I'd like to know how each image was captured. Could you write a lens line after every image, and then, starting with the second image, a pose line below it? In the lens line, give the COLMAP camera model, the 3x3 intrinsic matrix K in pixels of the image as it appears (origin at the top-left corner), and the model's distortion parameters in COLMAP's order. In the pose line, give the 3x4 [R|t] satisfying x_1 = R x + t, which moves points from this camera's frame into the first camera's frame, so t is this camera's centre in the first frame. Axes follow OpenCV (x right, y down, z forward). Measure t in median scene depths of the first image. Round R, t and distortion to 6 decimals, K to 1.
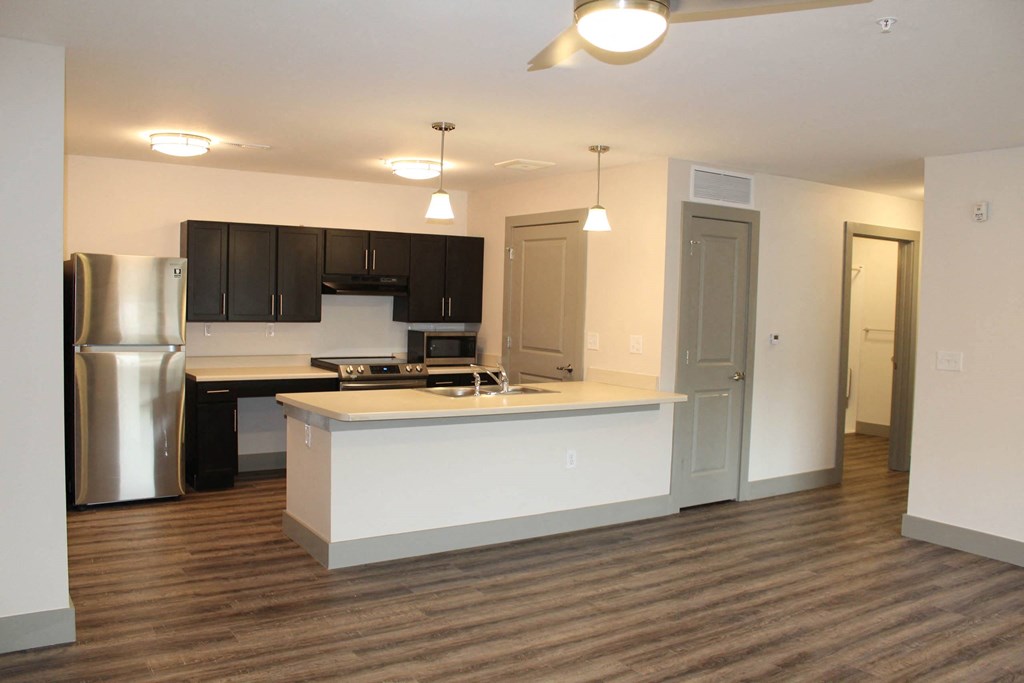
lens RADIAL K [[863.1, 0, 512.0], [0, 863.1, 341.5], [0, 0, 1]] dist [-0.156084, 0.127453]
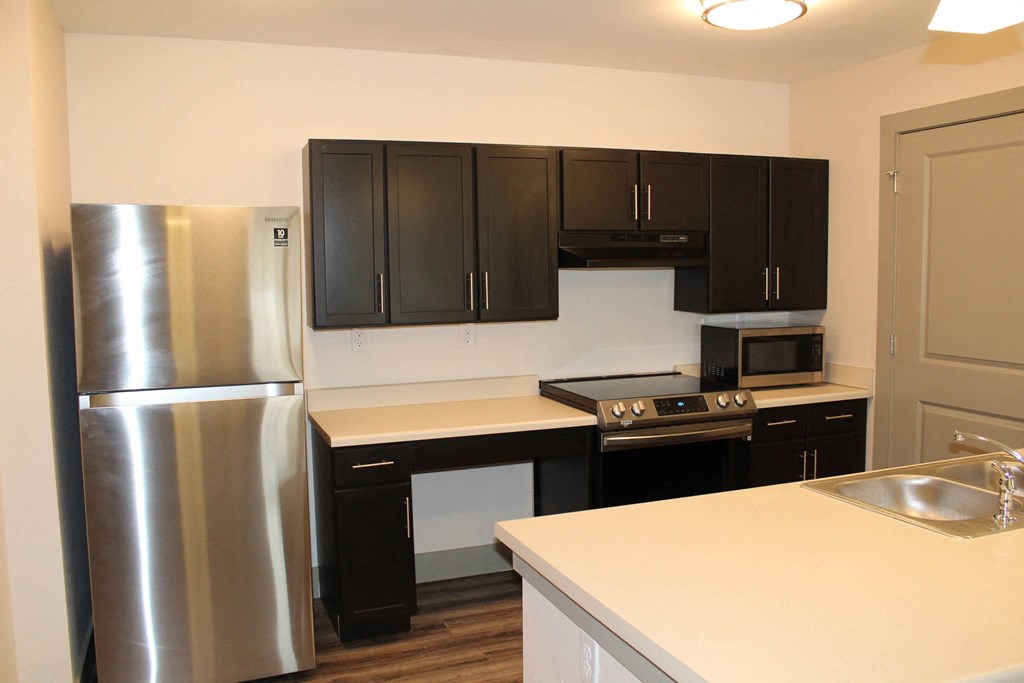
lens RADIAL K [[863.1, 0, 512.0], [0, 863.1, 341.5], [0, 0, 1]] dist [-0.156084, 0.127453]
pose [[0.977687, -0.020300, -0.209082, -0.148962], [0.027268, 0.999163, 0.030498, -0.028207], [0.208288, -0.035518, 0.977422, 0.494448]]
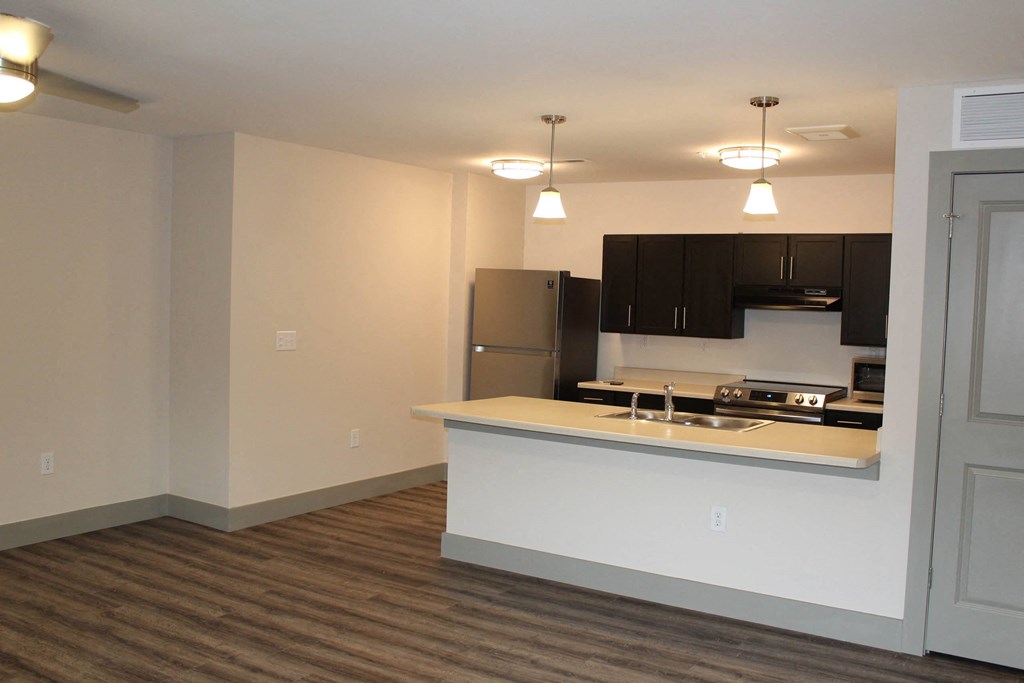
lens RADIAL K [[959.0, 0, 512.0], [0, 959.0, 341.5], [0, 0, 1]] dist [-0.119536, 0.003026]
pose [[0.402034, 0.032864, -0.915035, 0.650548], [-0.071594, 0.997424, 0.004368, -0.008147], [0.912821, 0.063755, 0.403351, 0.420858]]
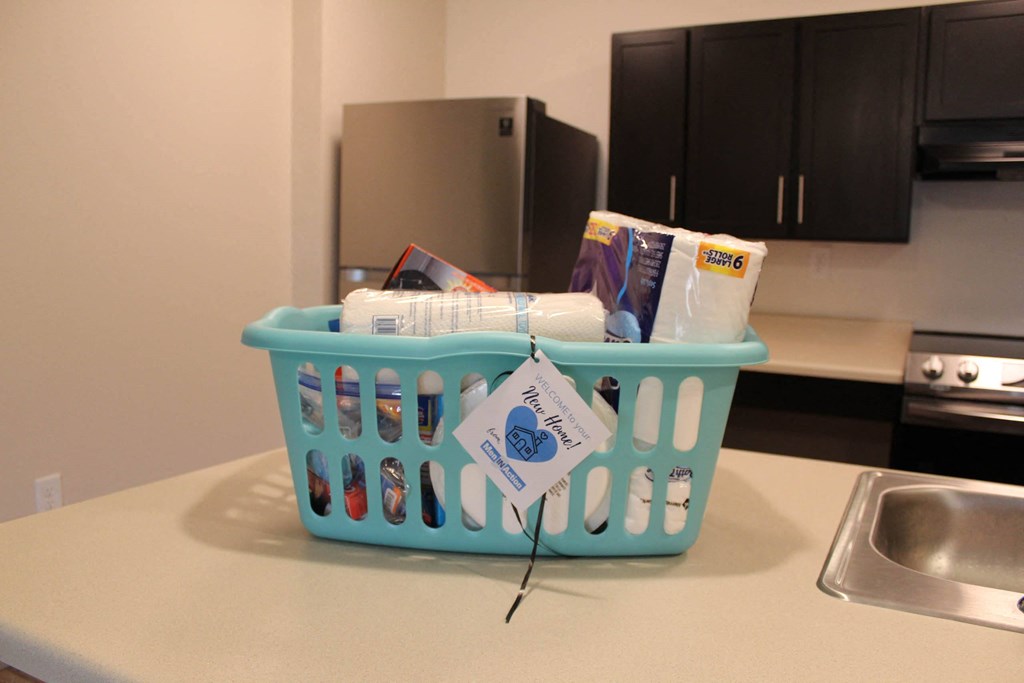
lens RADIAL K [[863.1, 0, 512.0], [0, 863.1, 341.5], [0, 0, 1]] dist [-0.156084, 0.127453]
pose [[0.475562, 0.085136, -0.875553, 0.041487], [-0.055148, 0.996233, 0.066916, 0.008603], [0.877952, 0.016463, 0.478466, 0.701742]]
